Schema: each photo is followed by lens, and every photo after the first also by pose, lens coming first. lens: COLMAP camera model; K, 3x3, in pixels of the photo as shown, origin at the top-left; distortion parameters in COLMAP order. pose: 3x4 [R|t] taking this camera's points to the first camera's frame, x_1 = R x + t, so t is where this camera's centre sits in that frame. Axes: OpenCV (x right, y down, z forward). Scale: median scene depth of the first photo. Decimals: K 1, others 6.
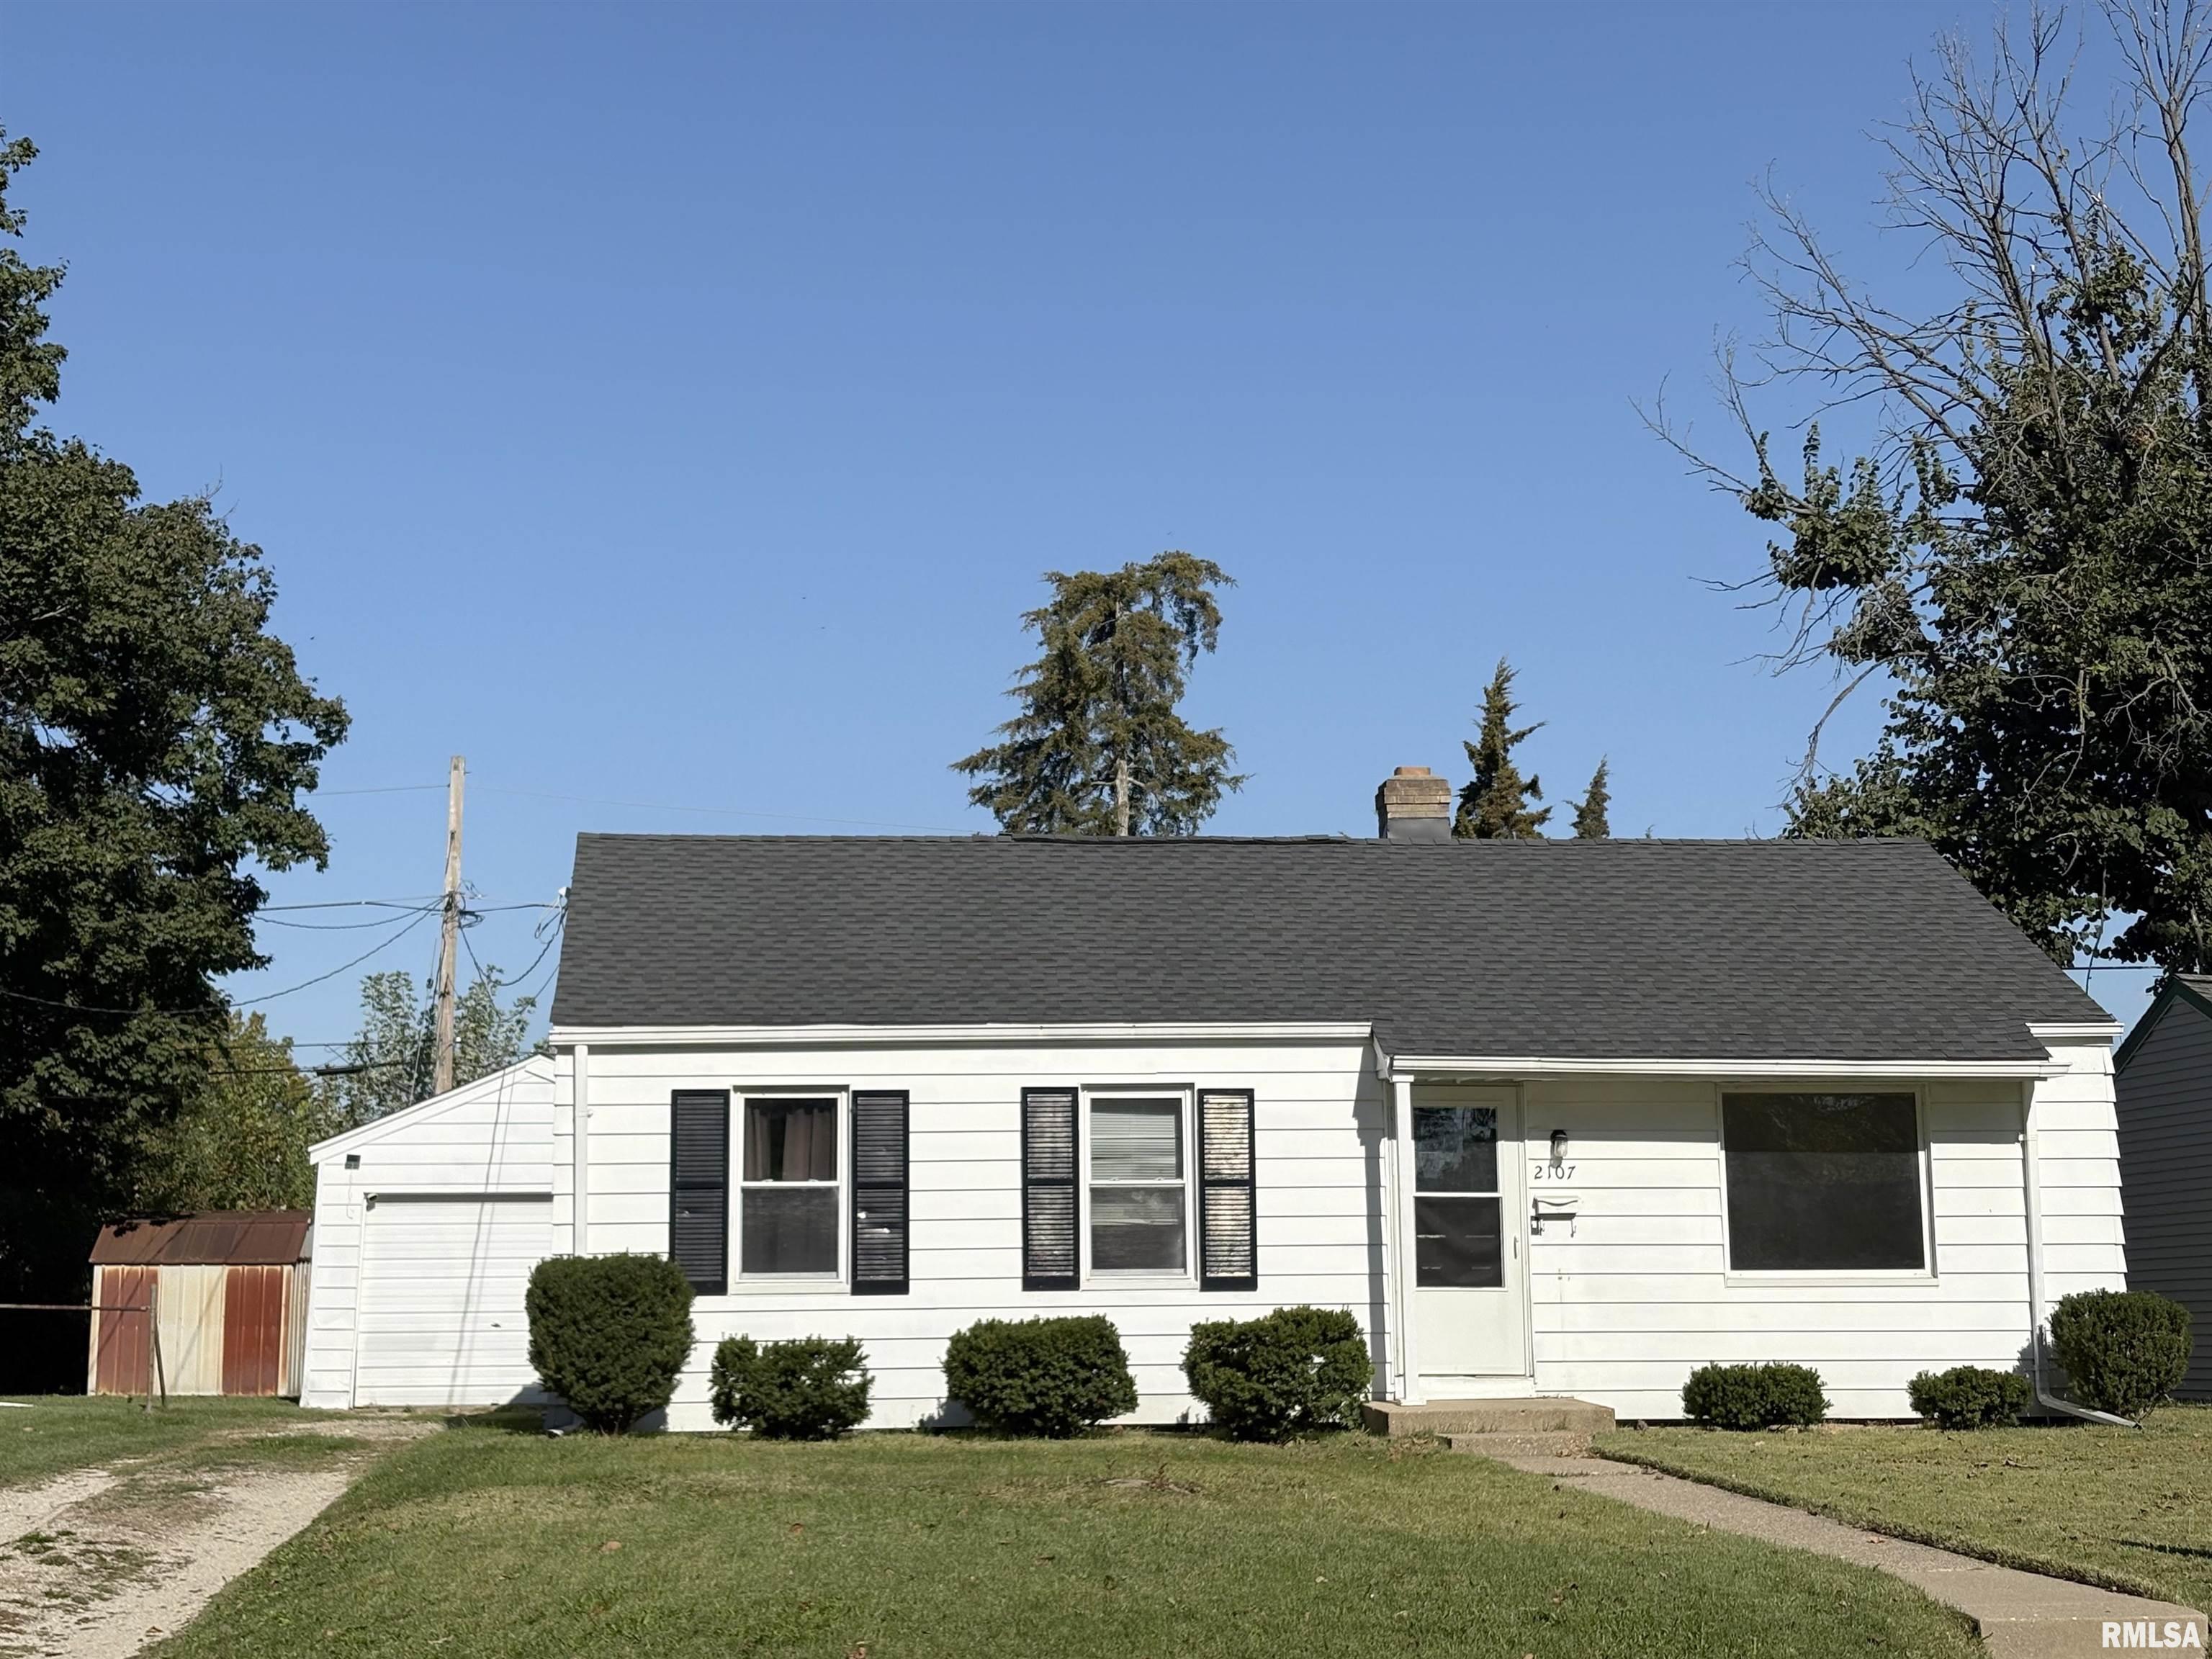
lens RADIAL K [[3312.5, 0, 1106.0], [0, 3312.5, 829.5], [0, 0, 1]] dist [0.220578, -0.980969]
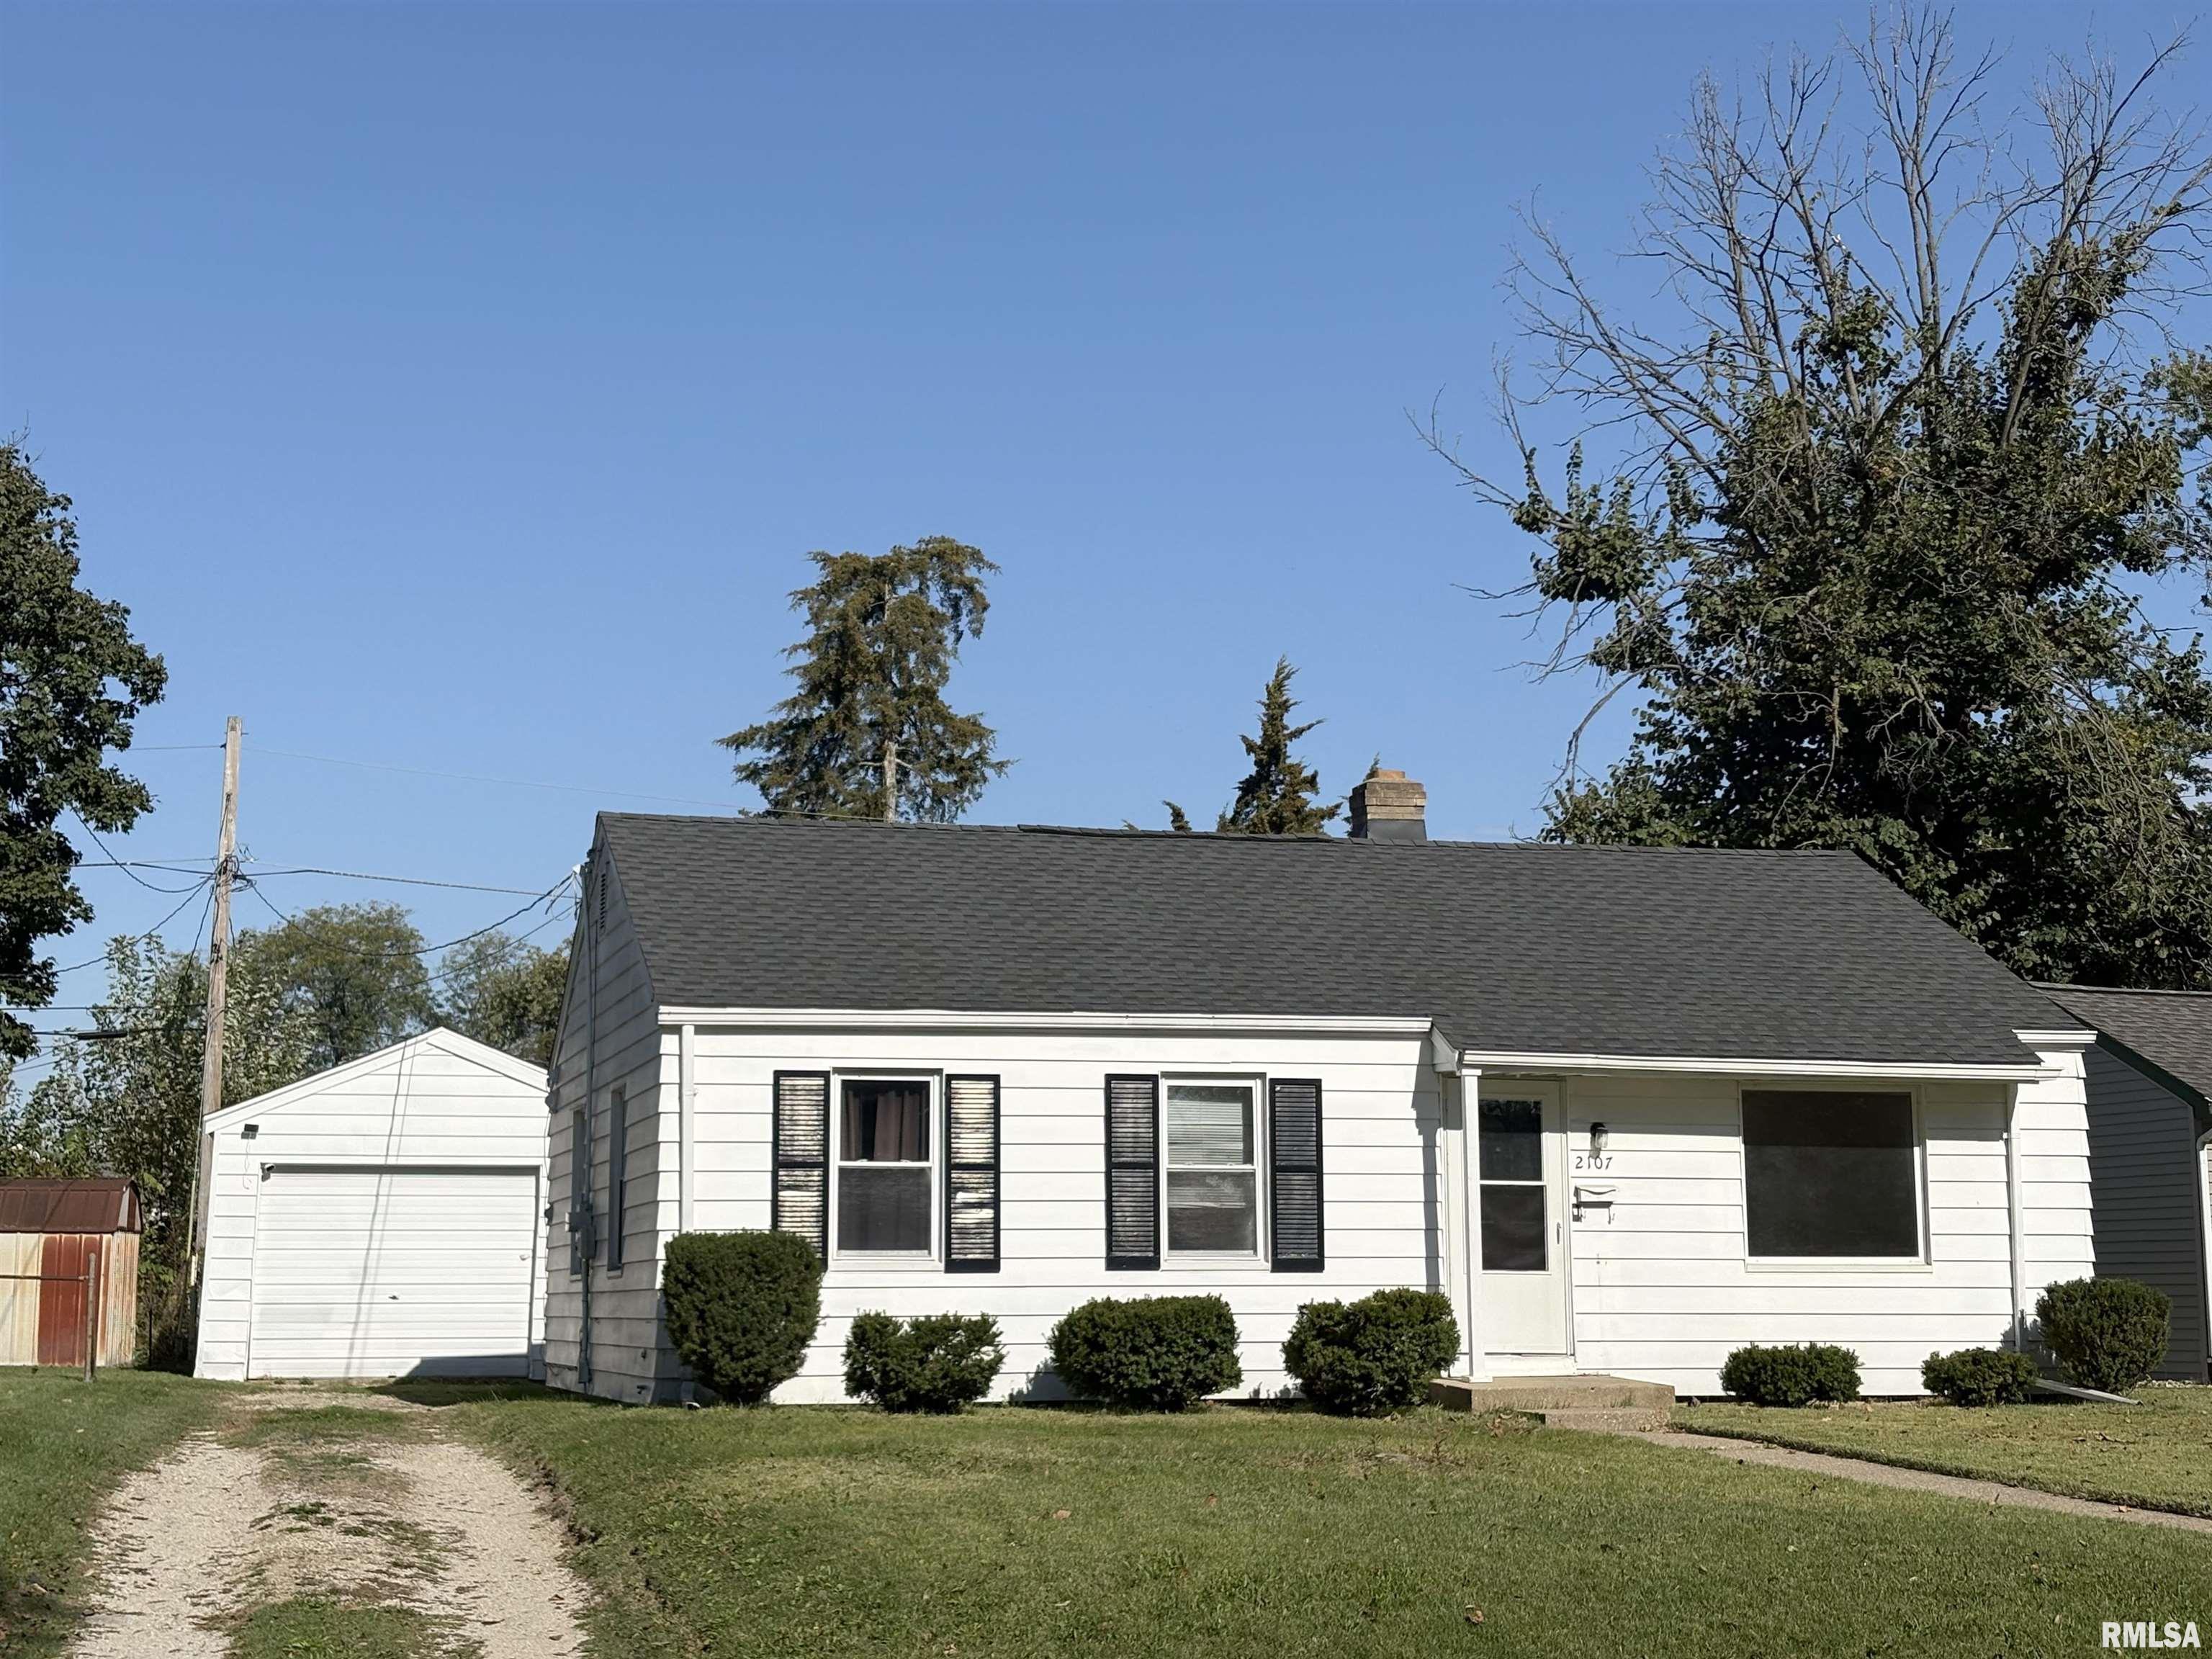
lens RADIAL K [[3312.5, 0, 1106.0], [0, 3312.5, 829.5], [0, 0, 1]] dist [0.220578, -0.980969]
pose [[0.988571, 0.027952, 0.148143, -0.175865], [-0.029163, 0.999557, 0.006013, -0.004637], [-0.147909, -0.010264, 0.988948, -0.022444]]
